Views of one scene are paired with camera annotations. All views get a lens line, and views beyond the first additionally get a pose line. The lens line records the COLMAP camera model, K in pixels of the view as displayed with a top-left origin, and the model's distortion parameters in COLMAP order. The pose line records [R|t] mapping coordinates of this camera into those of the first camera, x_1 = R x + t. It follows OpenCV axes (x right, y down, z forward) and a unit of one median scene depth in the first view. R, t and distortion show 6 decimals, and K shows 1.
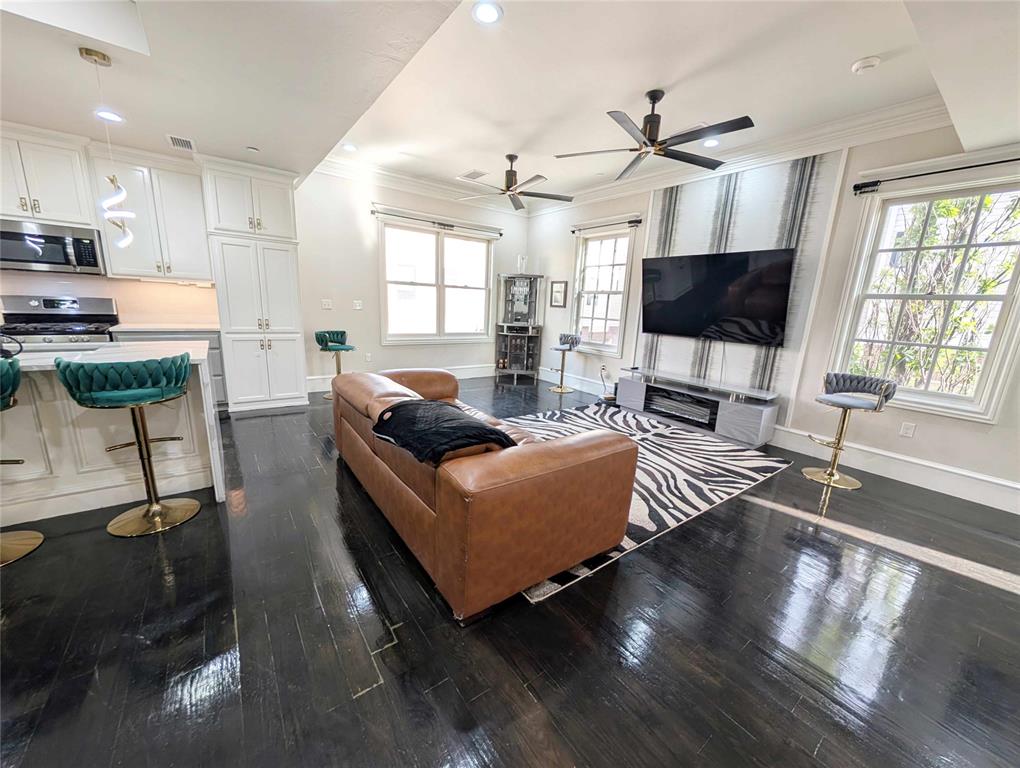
lens RADIAL K [[386.1, 0, 511.3], [0, 386.1, 389.0], [0, 0, 1]] dist [0.002394, -0.000006]
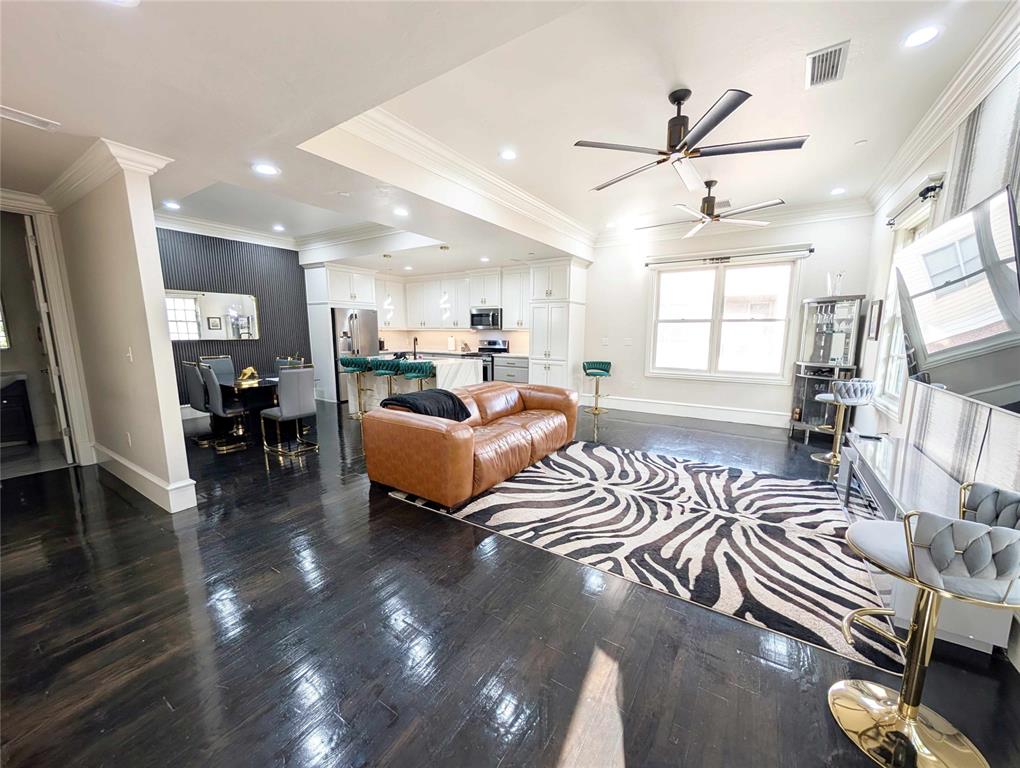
lens RADIAL K [[386.1, 0, 513.0], [0, 386.1, 386.5], [0, 0, 1]] dist [0.002394, -0.000006]
pose [[0.350377, 0.087745, -0.932490, 0.814804], [-0.194008, 0.980808, 0.019394, -0.042541], [0.916295, 0.174115, 0.360676, 0.331857]]
